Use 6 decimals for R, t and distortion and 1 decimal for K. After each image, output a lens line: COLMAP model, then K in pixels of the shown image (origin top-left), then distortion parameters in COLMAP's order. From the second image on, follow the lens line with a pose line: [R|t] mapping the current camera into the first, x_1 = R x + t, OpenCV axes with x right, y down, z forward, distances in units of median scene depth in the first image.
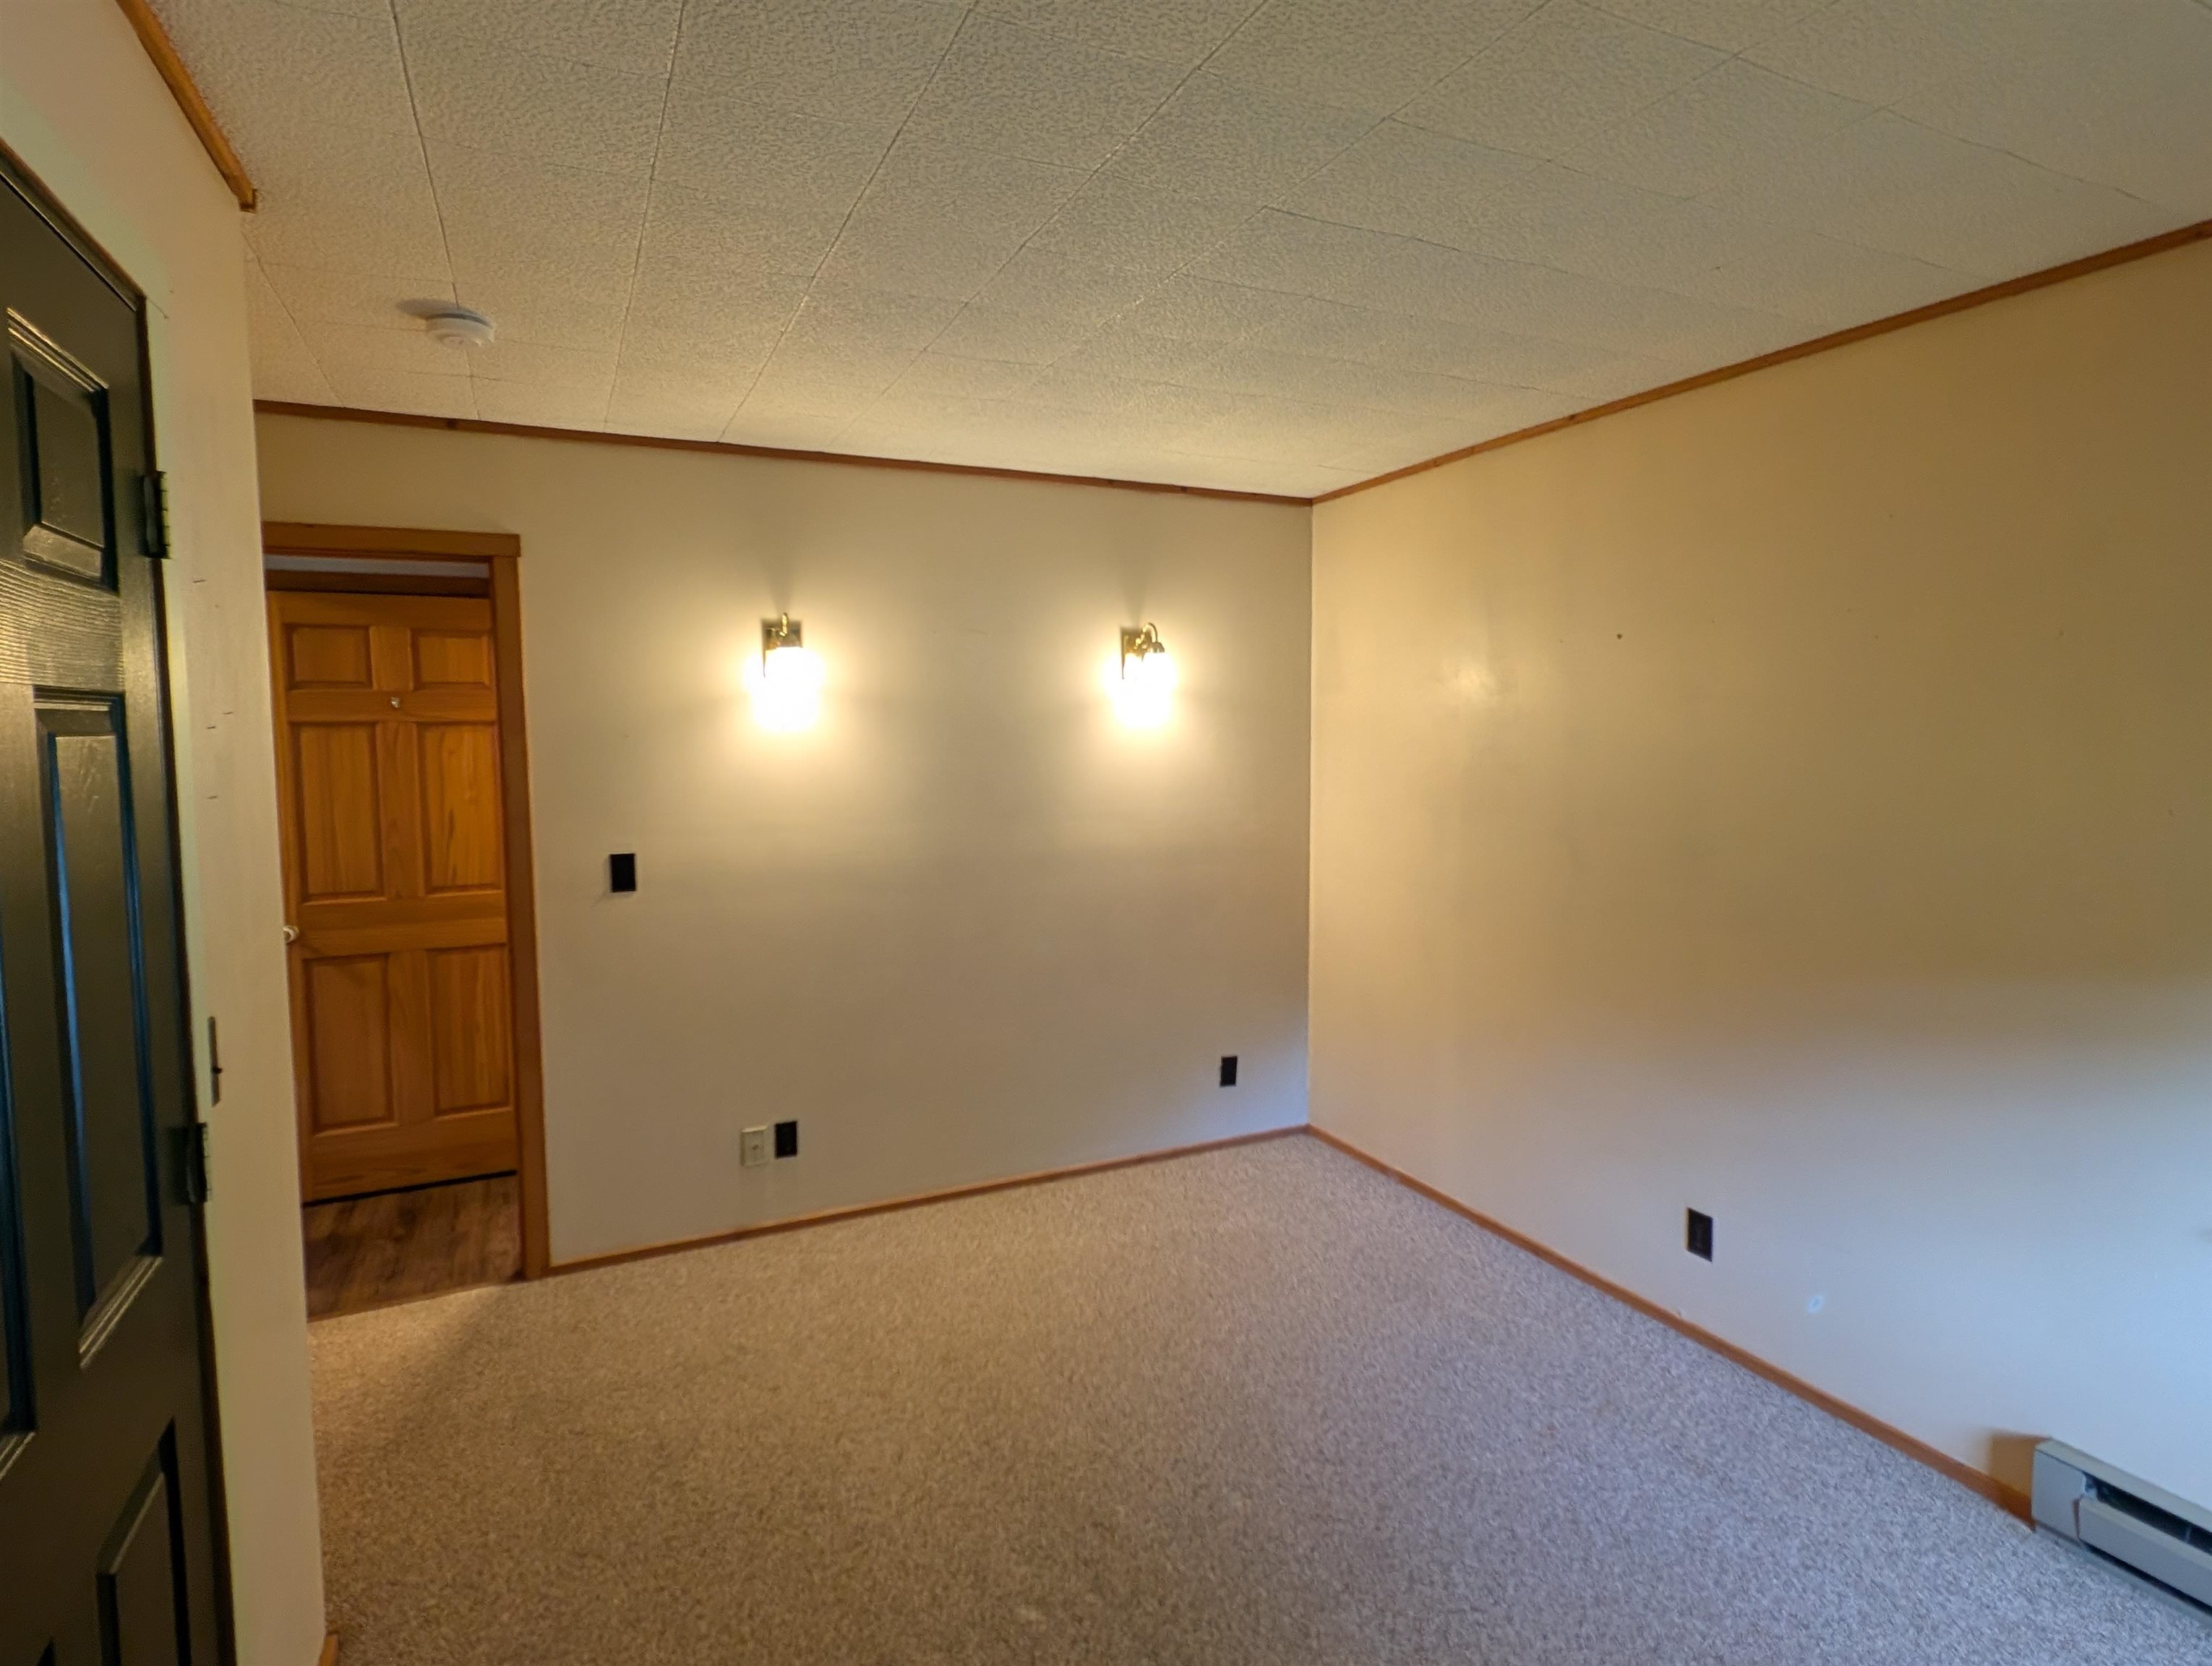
lens RADIAL K [[1166.2, 0, 1101.7], [0, 1166.2, 804.5], [0, 0, 1]] dist [0.035464, -0.025987]
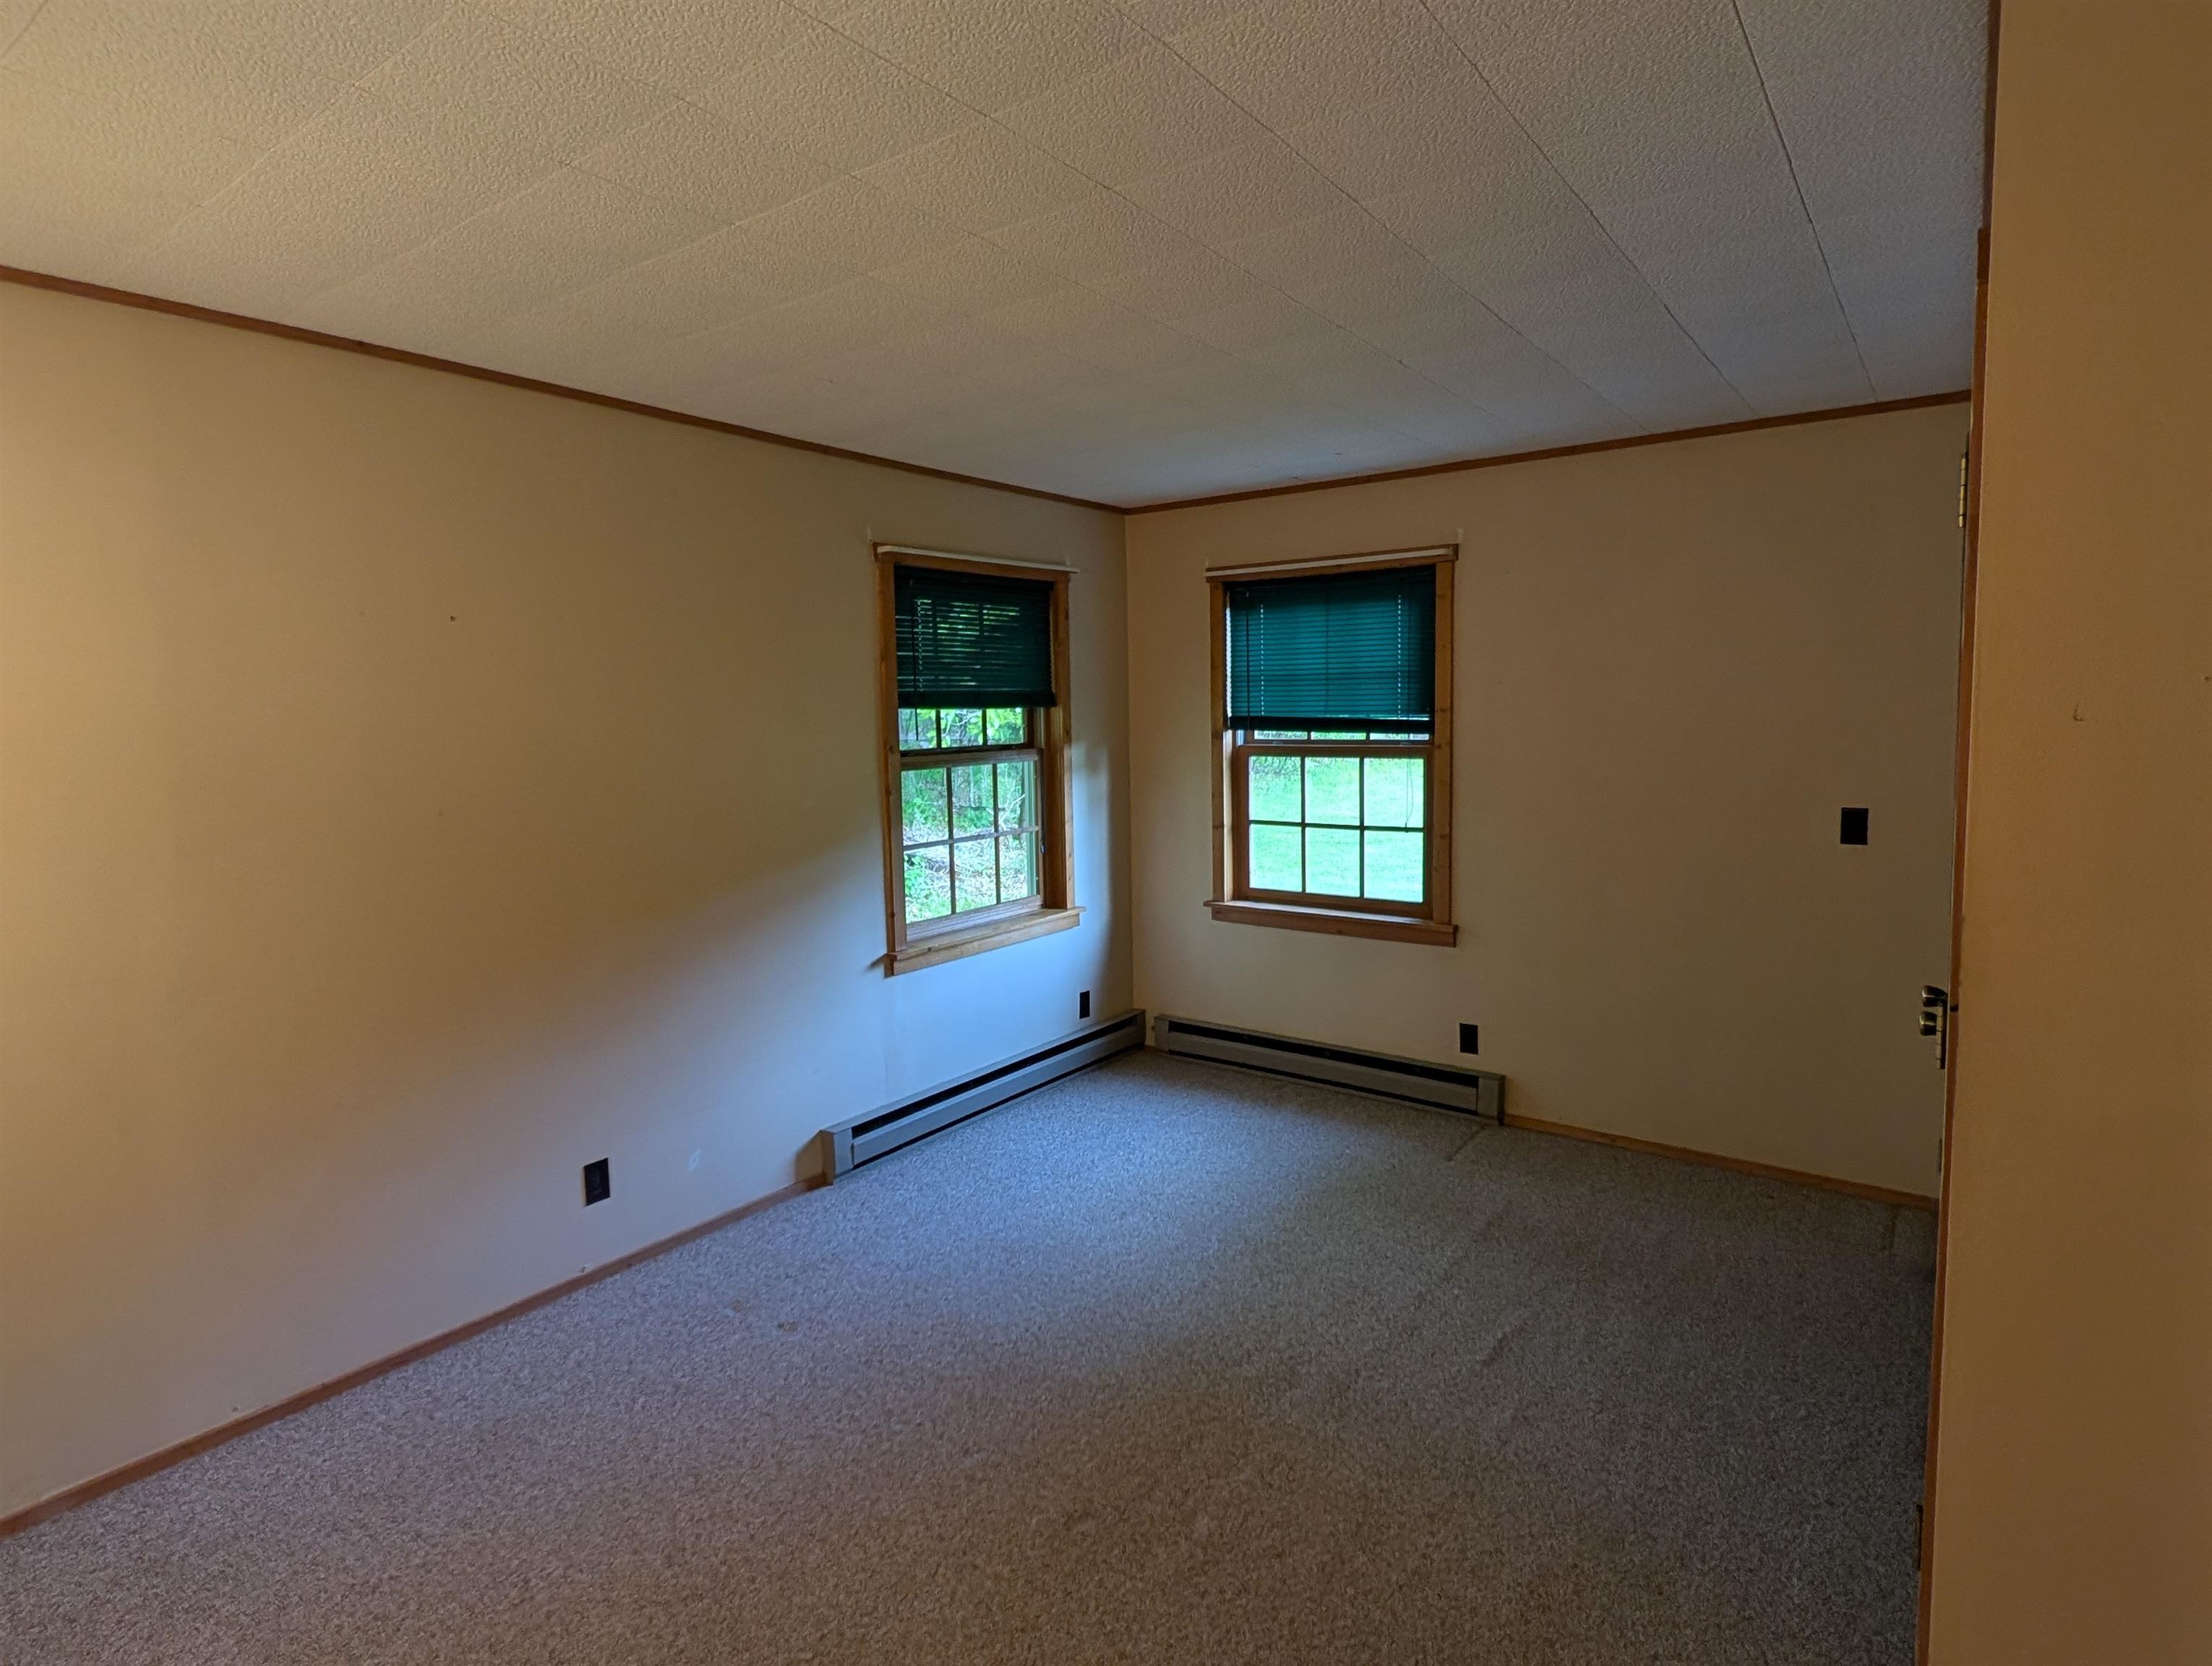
lens RADIAL K [[1166.2, 0, 1101.7], [0, 1166.2, 804.5], [0, 0, 1]] dist [0.035464, -0.025987]
pose [[-0.467731, -0.060717, 0.881783, -0.709053], [0.080382, 0.990582, 0.110846, -0.057429], [-0.880208, 0.122726, -0.458446, 1.199493]]
